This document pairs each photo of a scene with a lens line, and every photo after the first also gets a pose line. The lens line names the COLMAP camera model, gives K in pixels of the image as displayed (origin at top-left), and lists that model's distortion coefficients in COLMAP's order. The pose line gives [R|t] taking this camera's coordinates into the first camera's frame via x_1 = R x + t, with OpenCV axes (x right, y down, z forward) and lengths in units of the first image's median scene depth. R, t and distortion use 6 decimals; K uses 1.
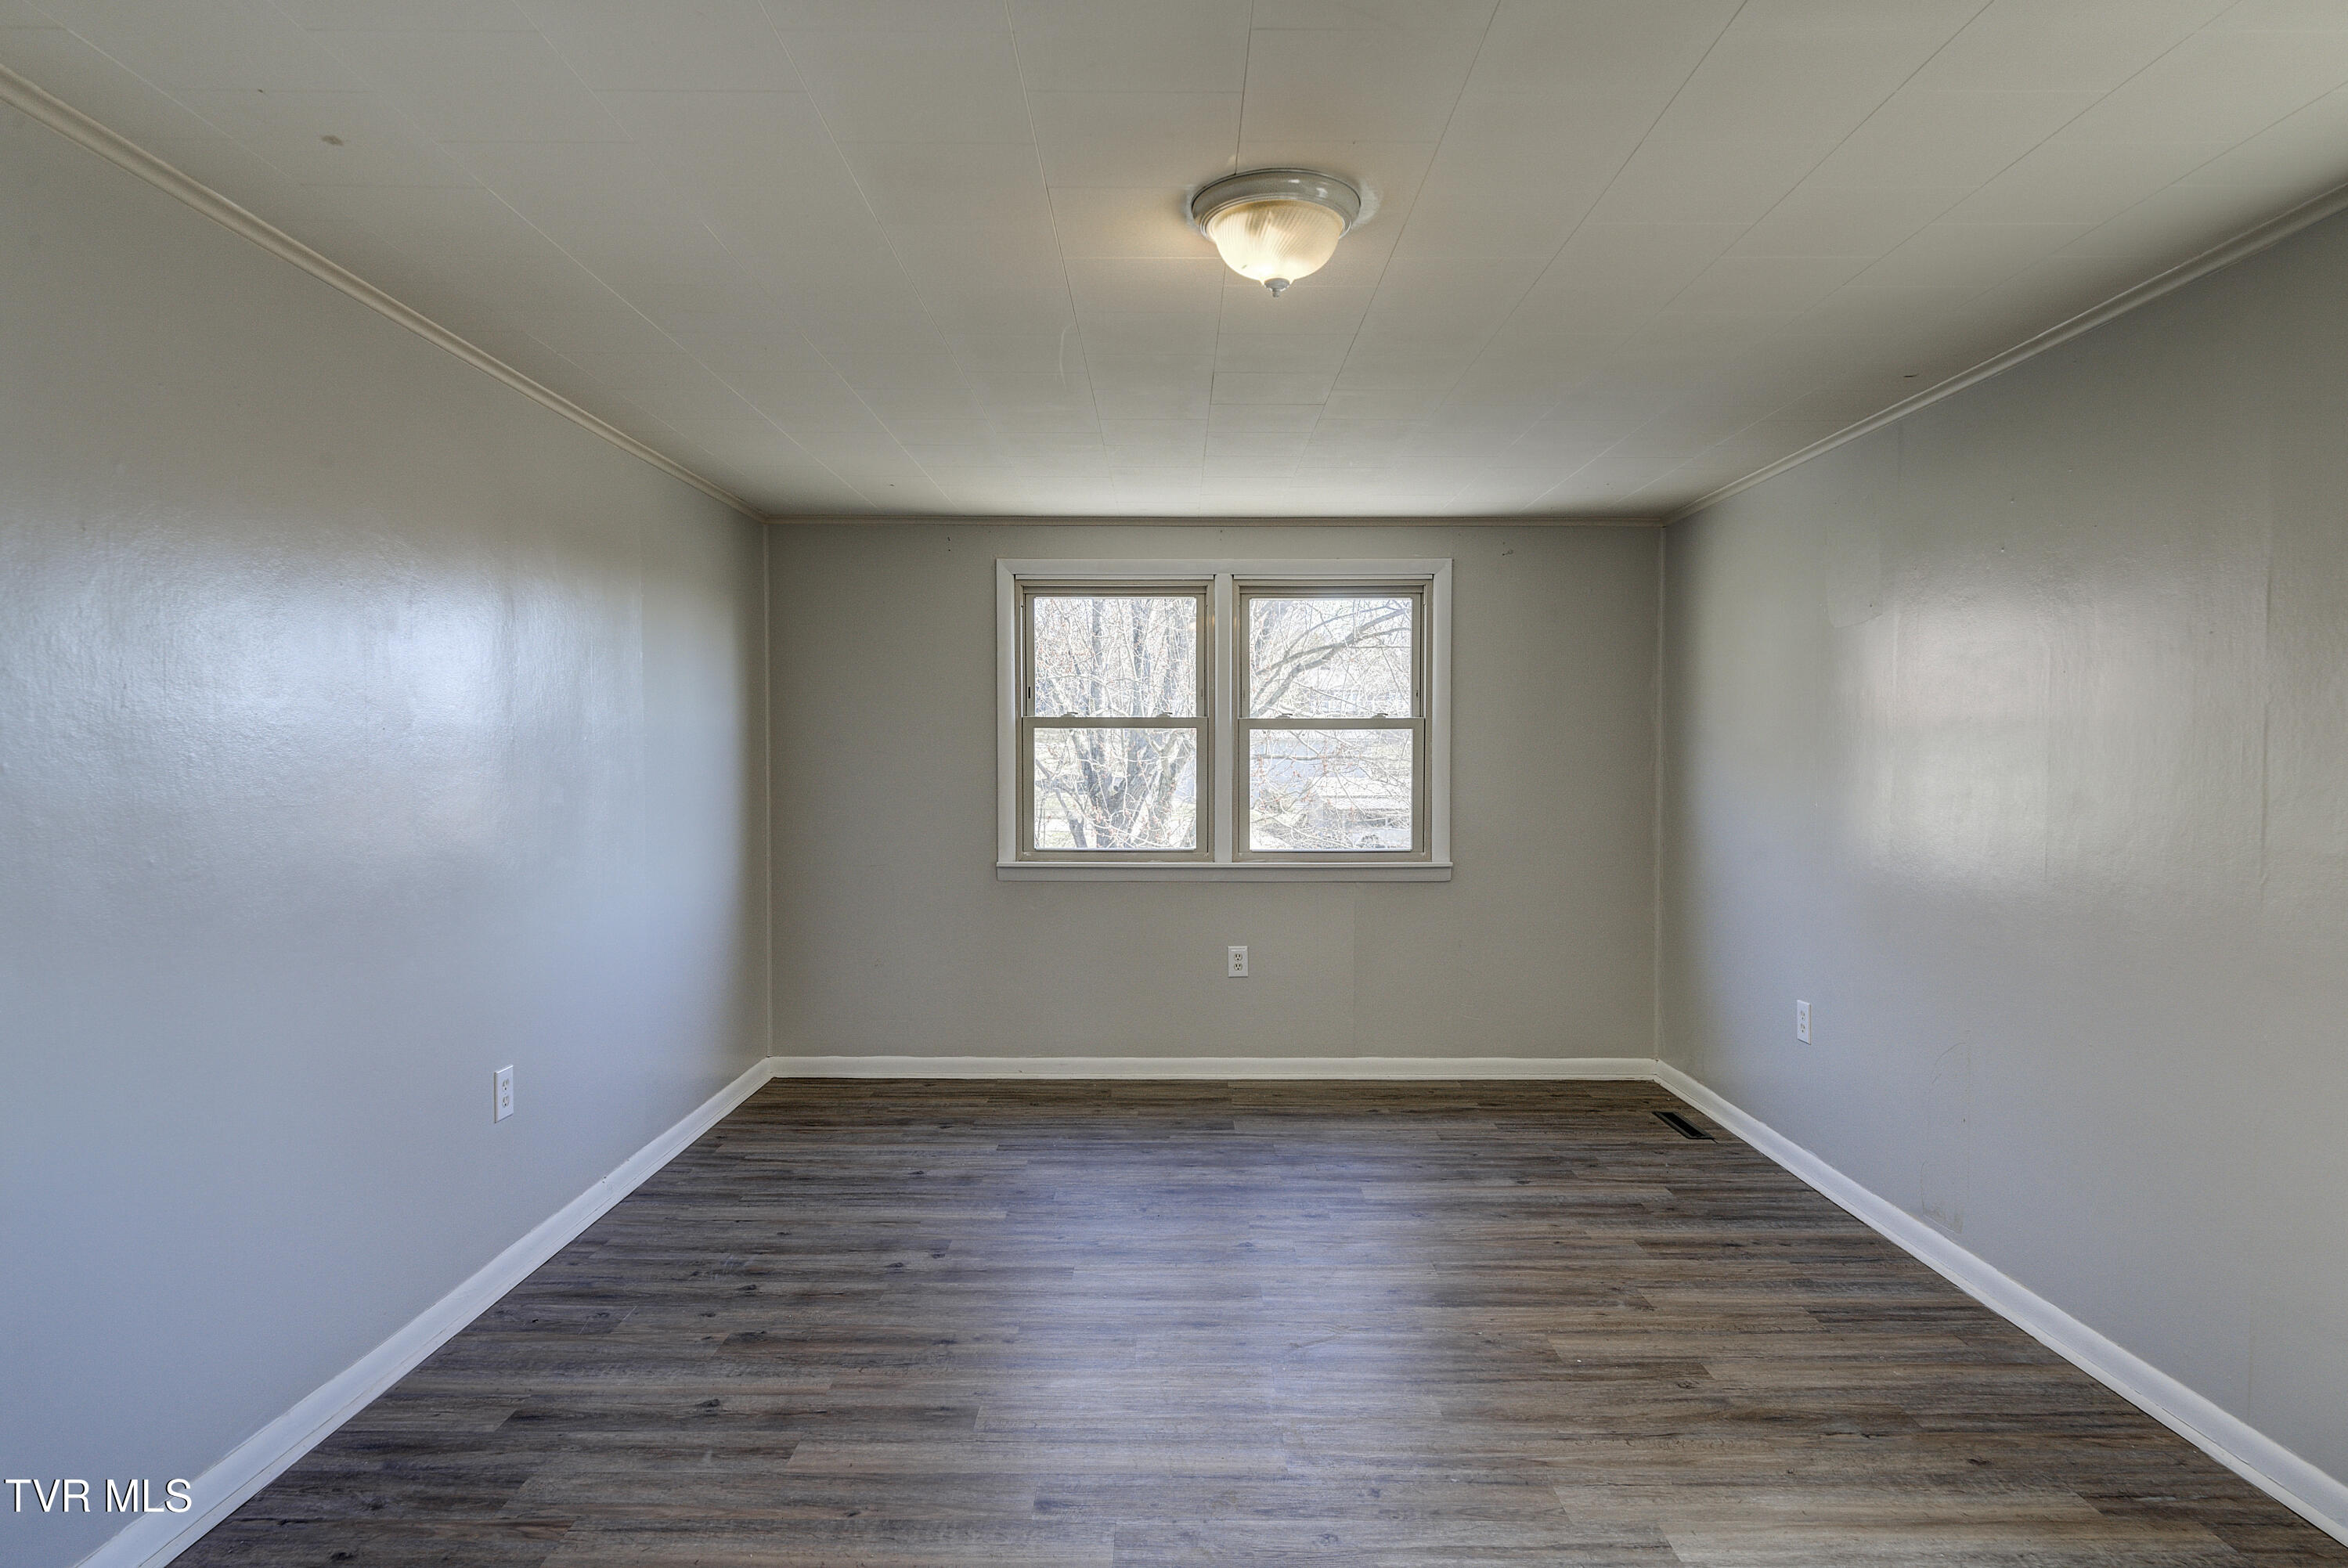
lens RADIAL K [[1359.1, 0, 1115.4], [0, 1359.1, 801.8], [0, 0, 1]] dist [0.003921, -0.001472]
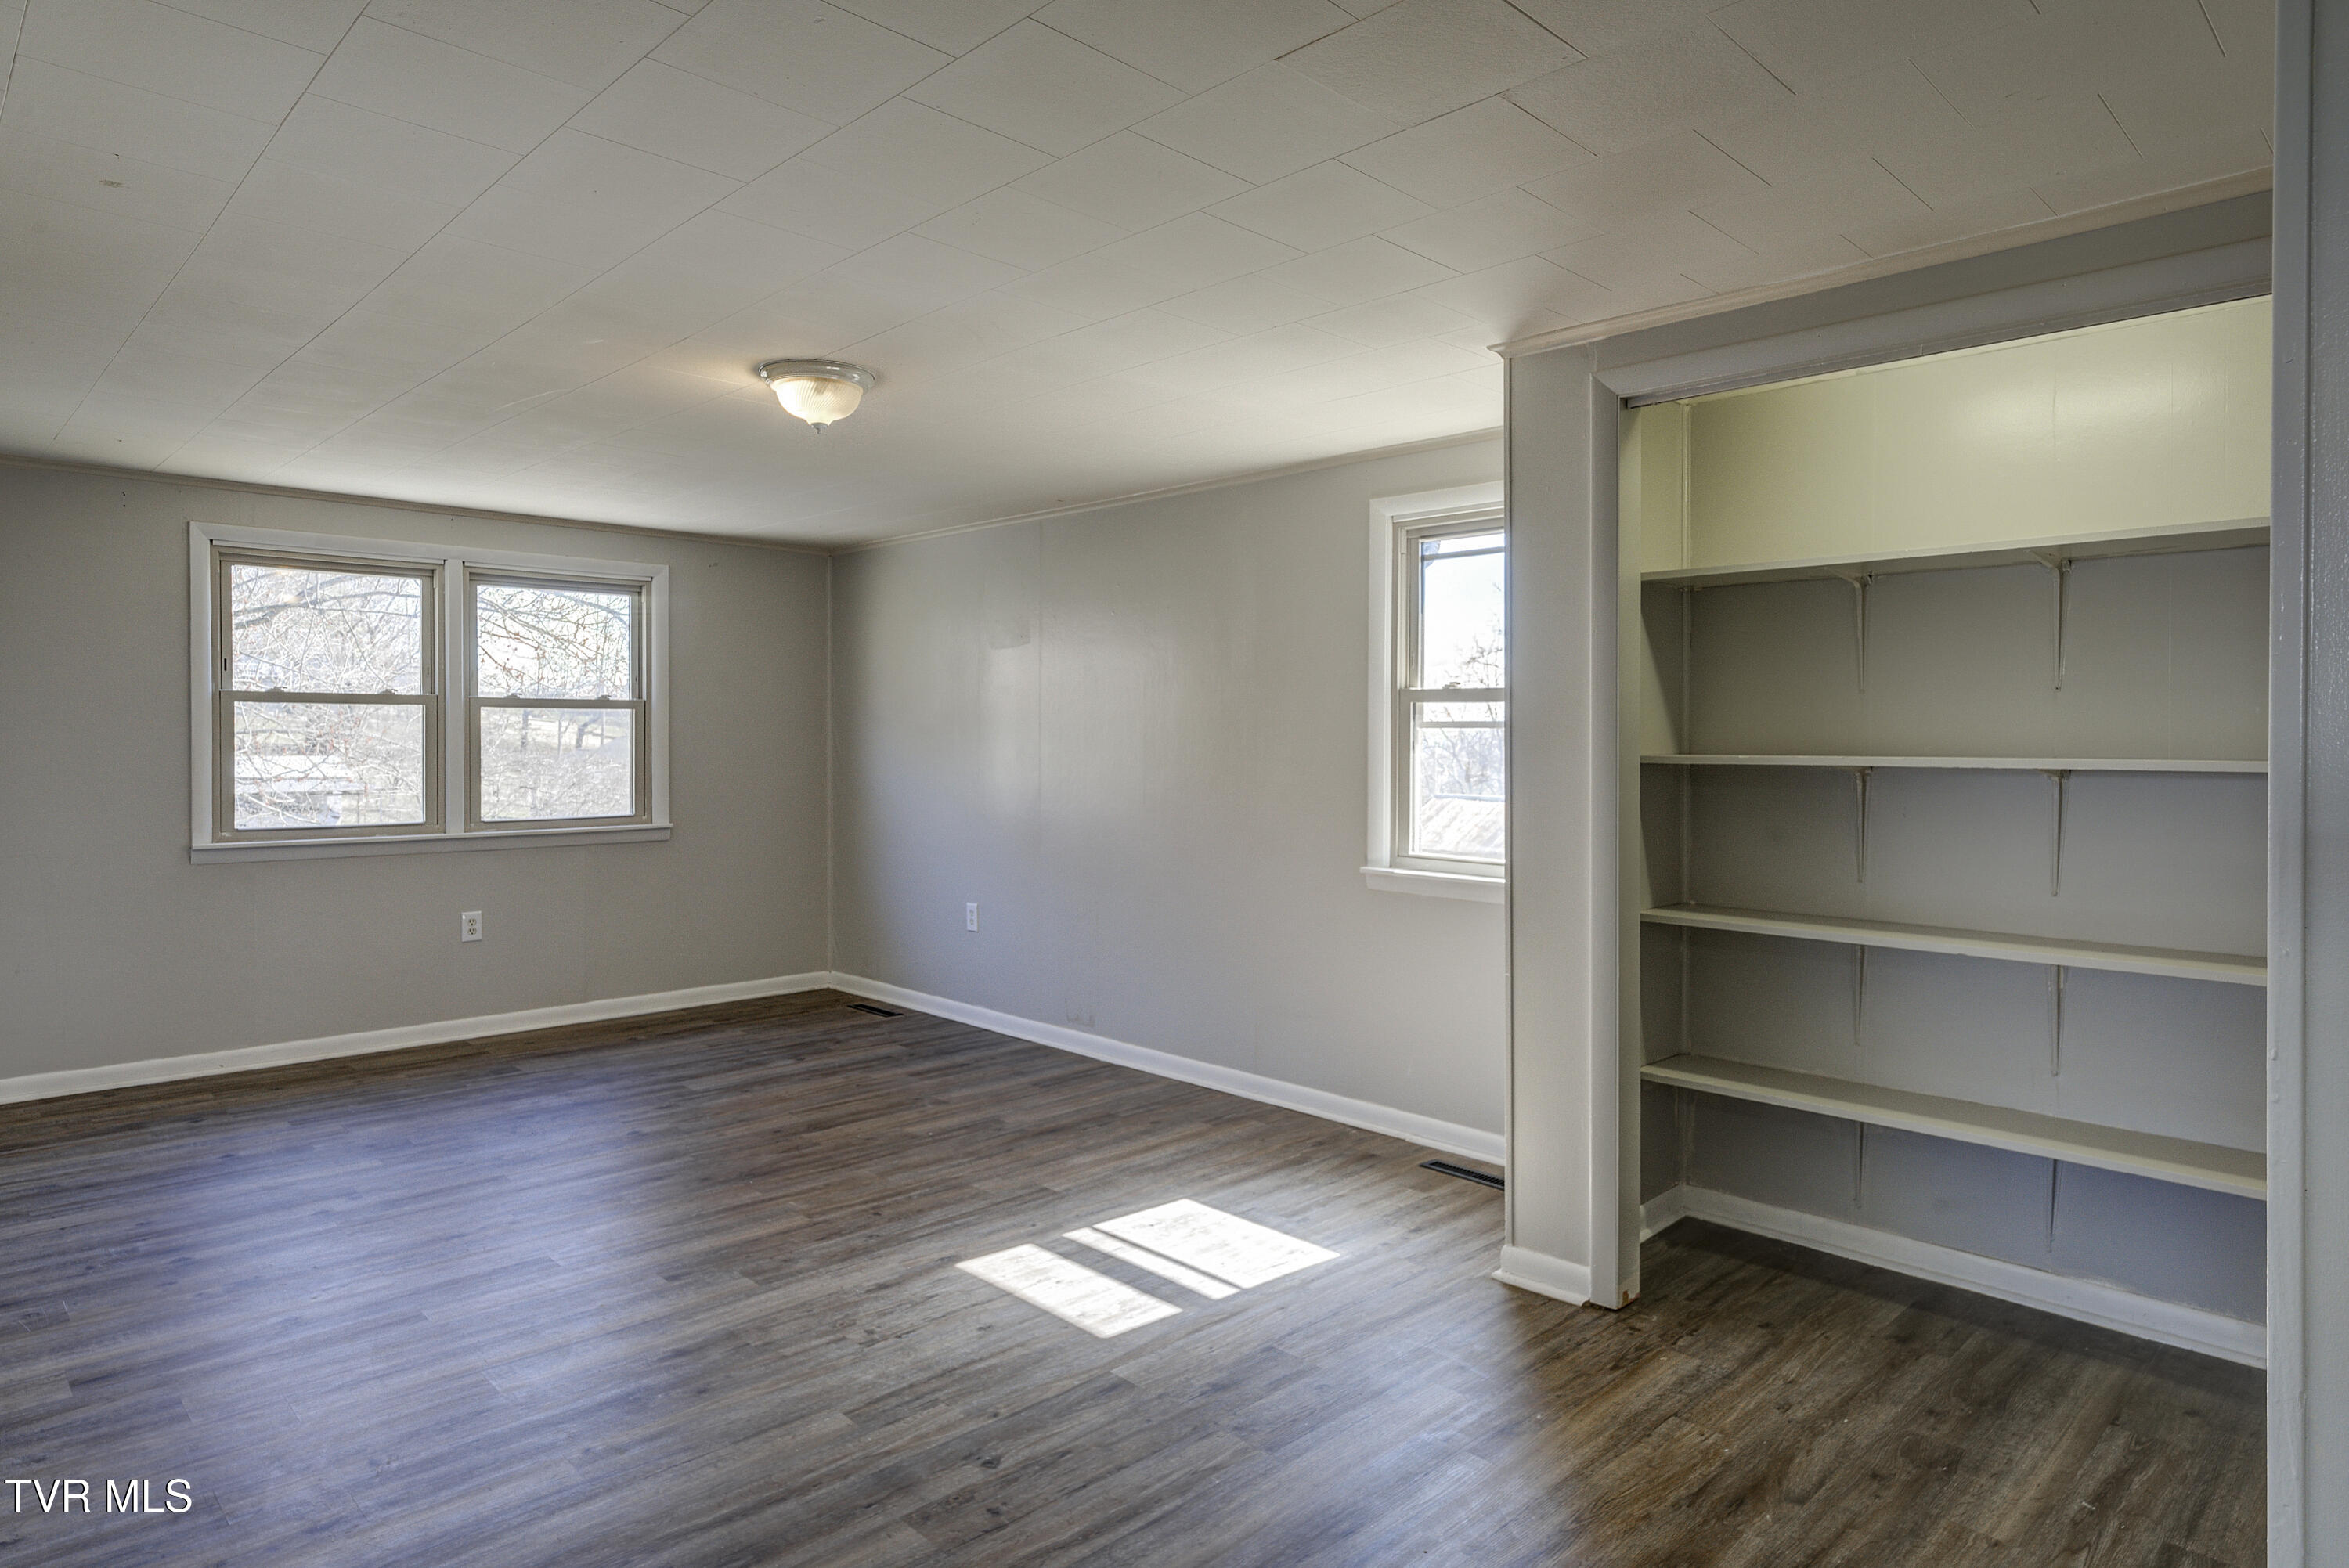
lens RADIAL K [[1296.7, 0, 1173.2], [0, 1296.7, 743.5], [0, 0, 1]] dist [0.002843, -0.000379]
pose [[0.725934, -0.001903, 0.687762, -0.210572], [0.018780, 0.999678, -0.017057, 0.002834], [-0.687508, 0.025298, 0.725736, -0.113265]]
